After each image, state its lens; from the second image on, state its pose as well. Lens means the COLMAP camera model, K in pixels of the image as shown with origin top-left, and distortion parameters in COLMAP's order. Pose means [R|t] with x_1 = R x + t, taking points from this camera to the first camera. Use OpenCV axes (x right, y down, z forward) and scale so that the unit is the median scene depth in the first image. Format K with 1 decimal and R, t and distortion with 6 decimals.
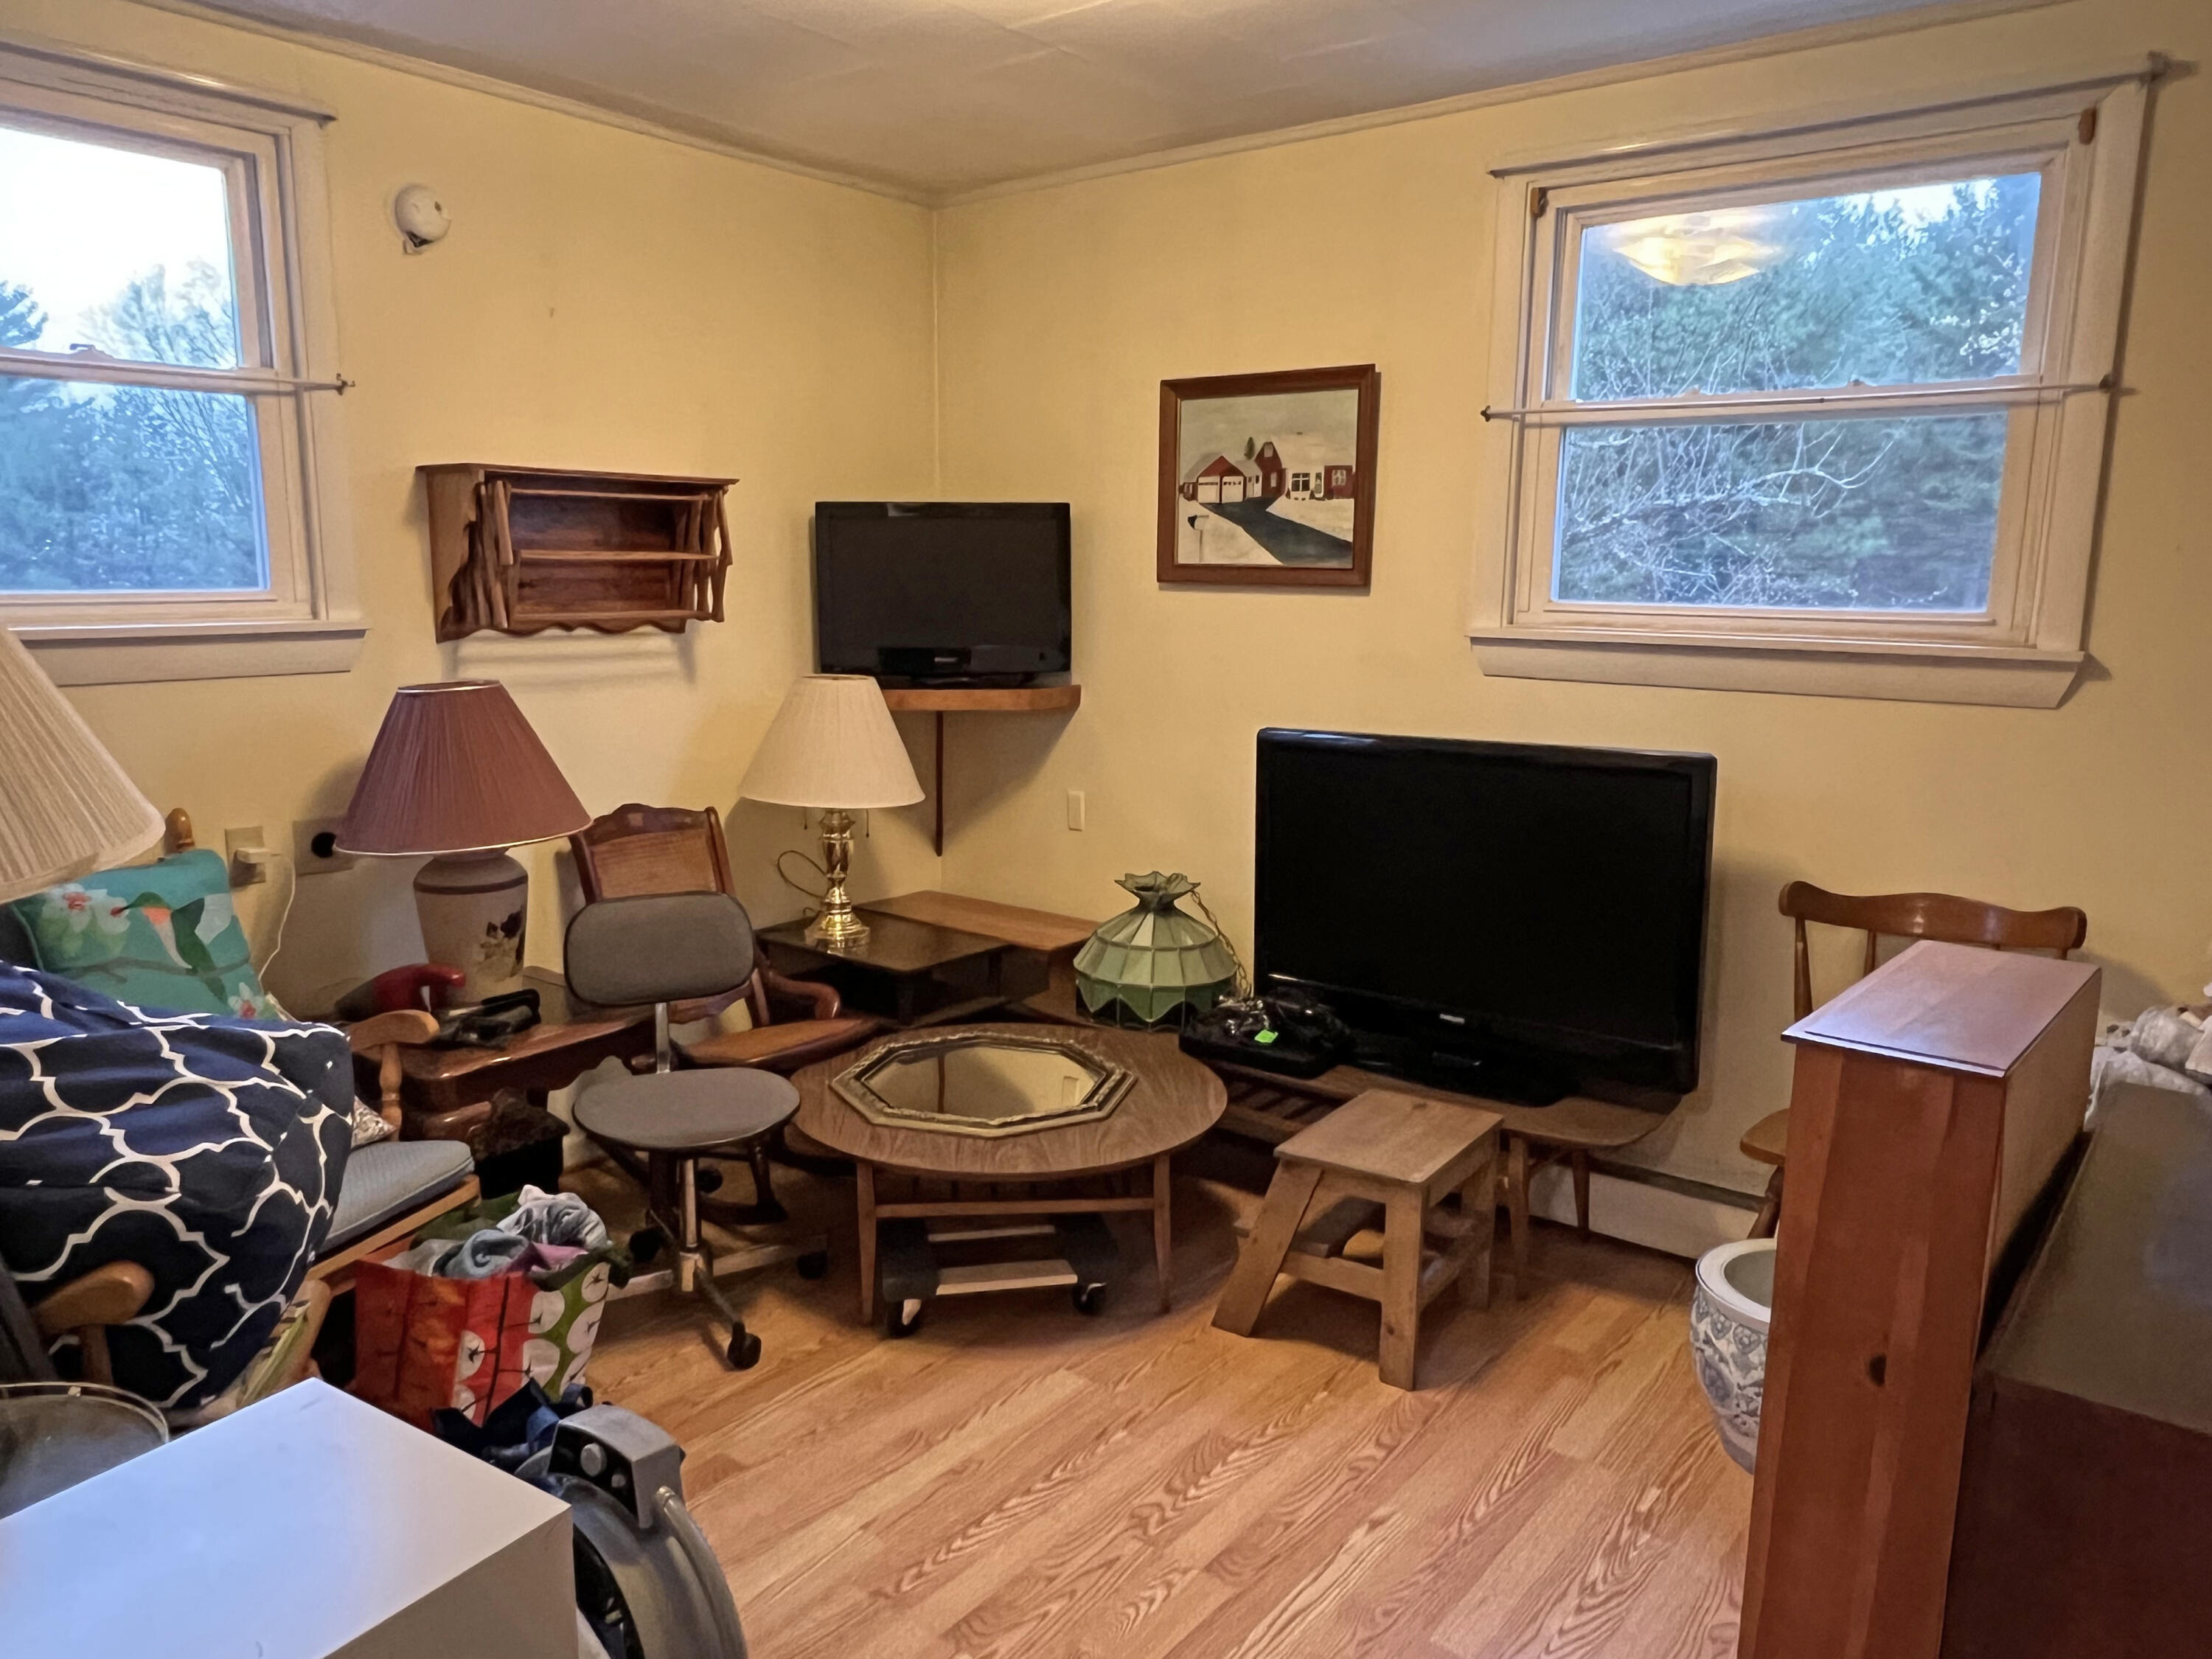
lens RADIAL K [[1556.0, 0, 1095.0], [0, 1556.0, 838.2], [0, 0, 1]] dist [-0.000929, -0.002374]
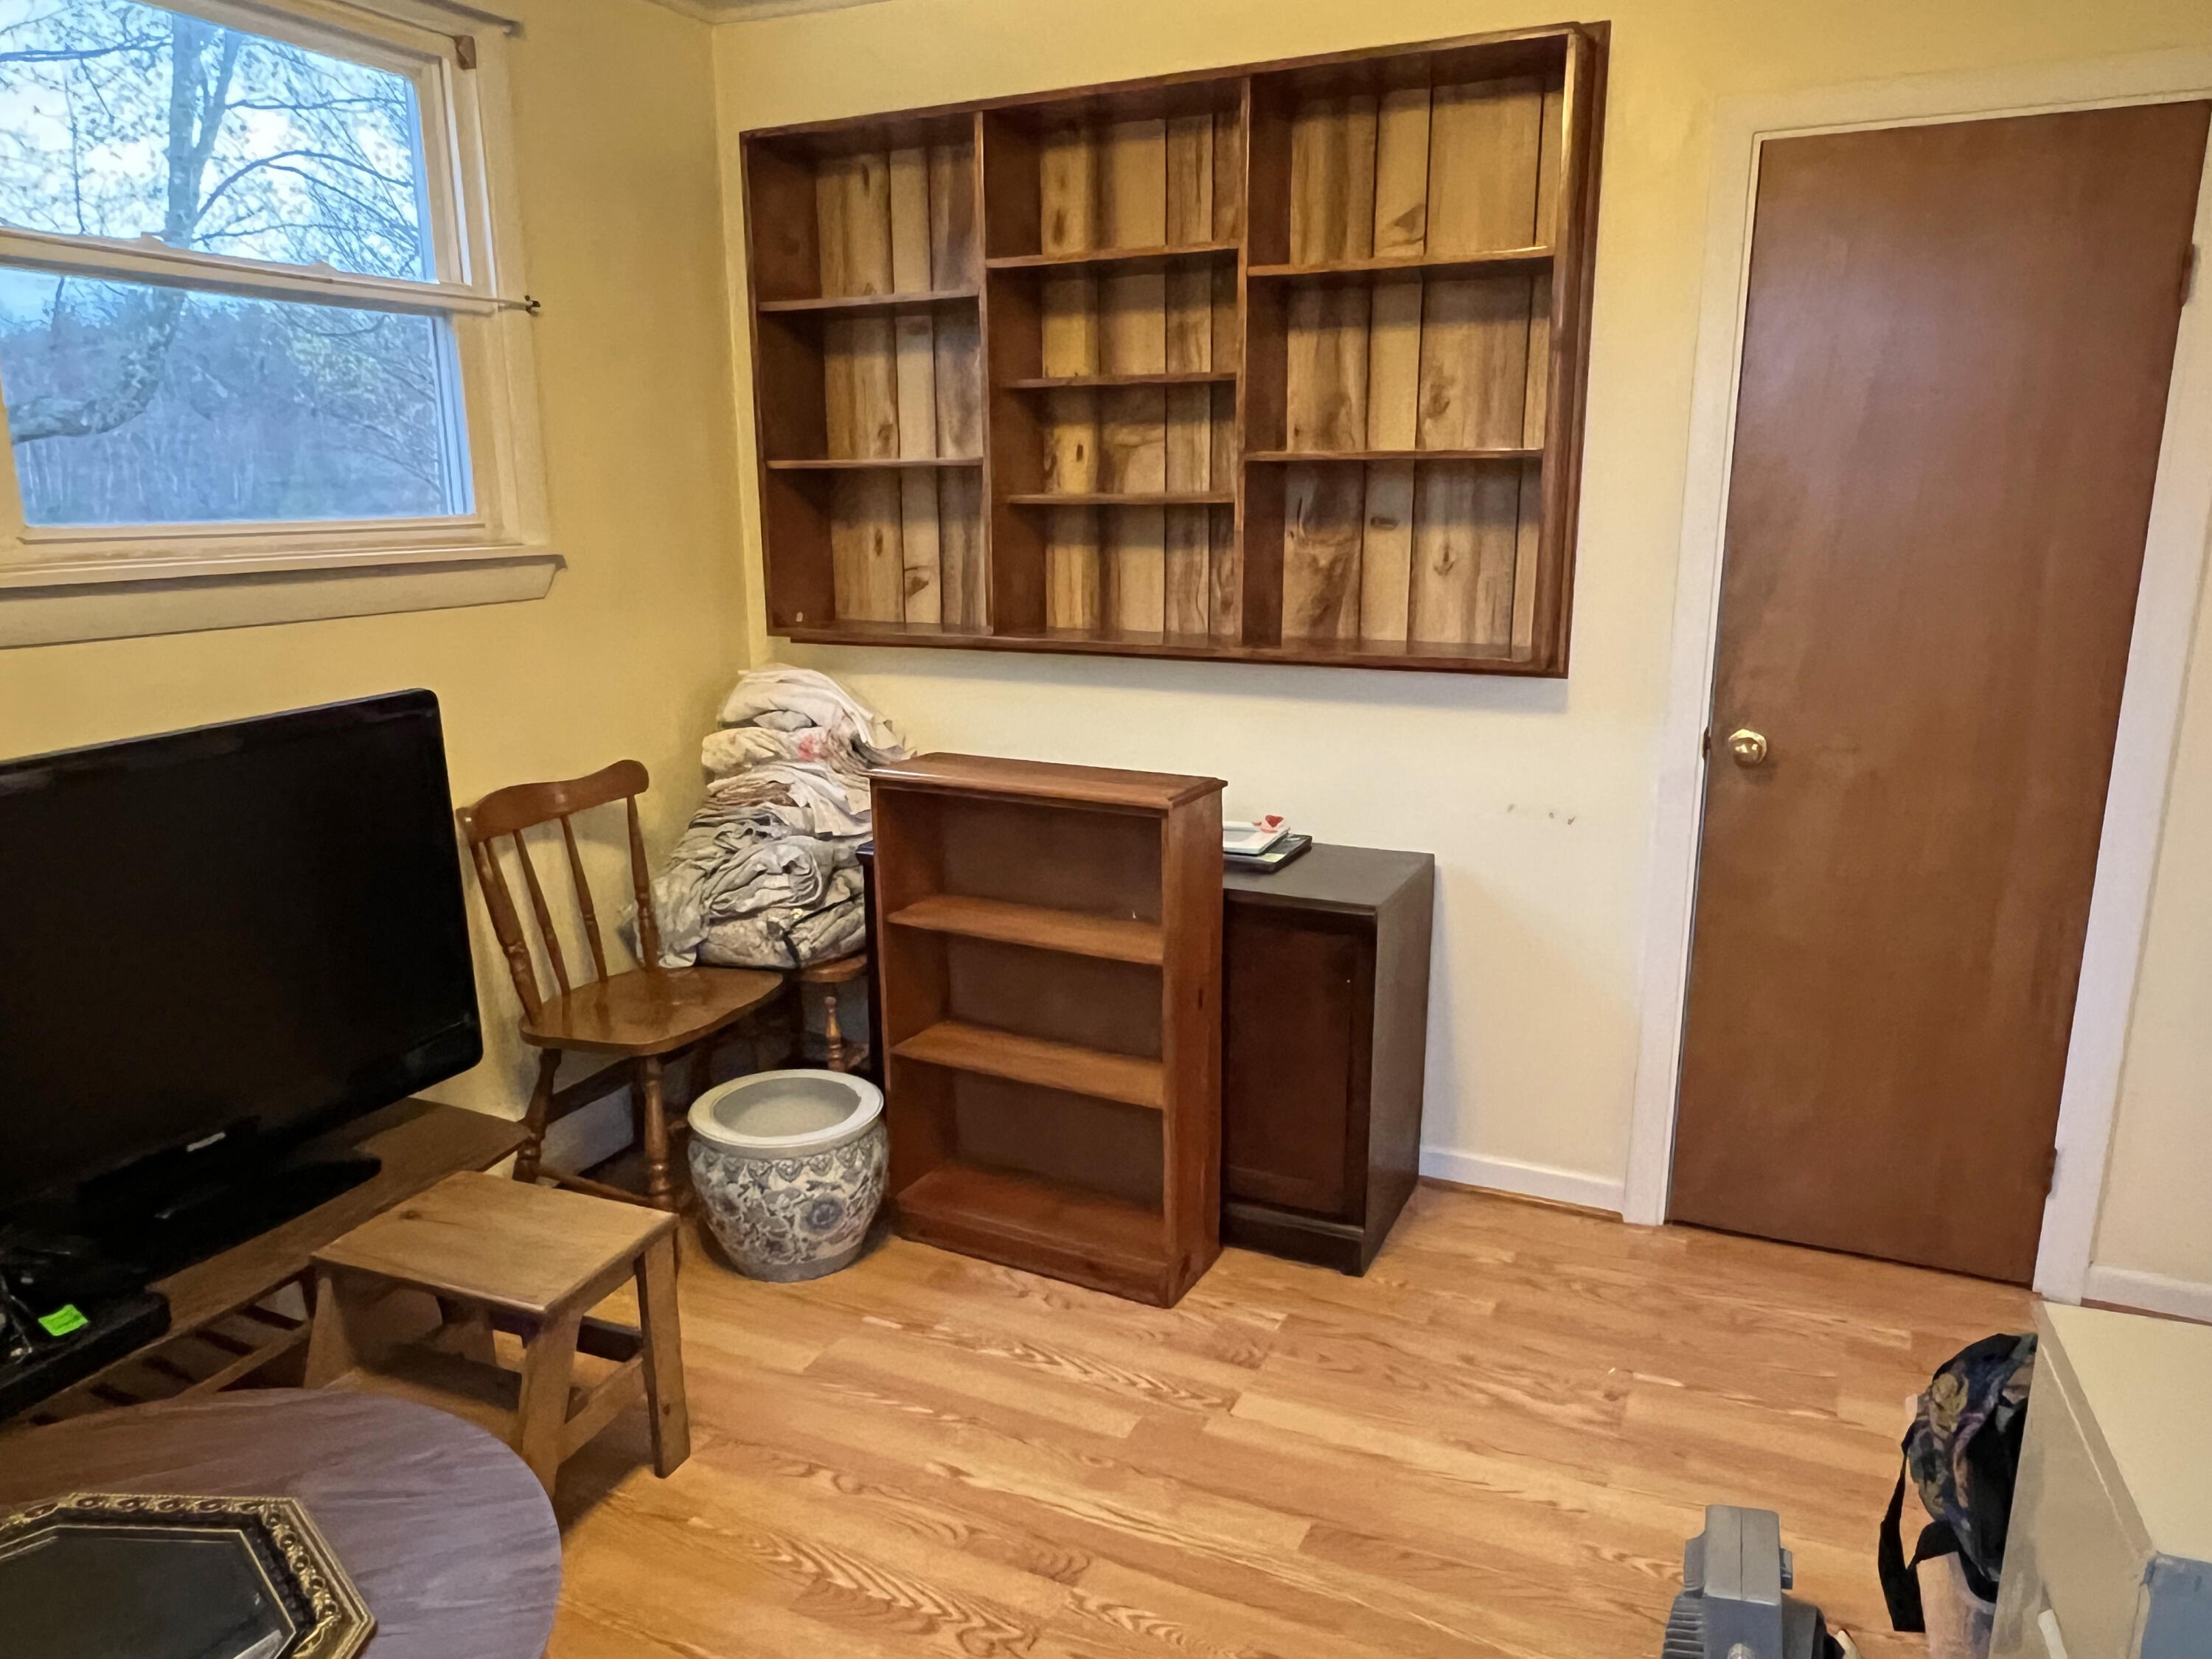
lens RADIAL K [[1556.0, 0, 1093.0], [0, 1556.0, 828.9], [0, 0, 1]] dist [-0.000929, -0.002374]
pose [[-0.236200, -0.219759, 0.946528, -0.612993], [0.170413, 0.949626, 0.263003, -0.163405], [-0.956645, 0.223422, -0.186851, 0.934029]]
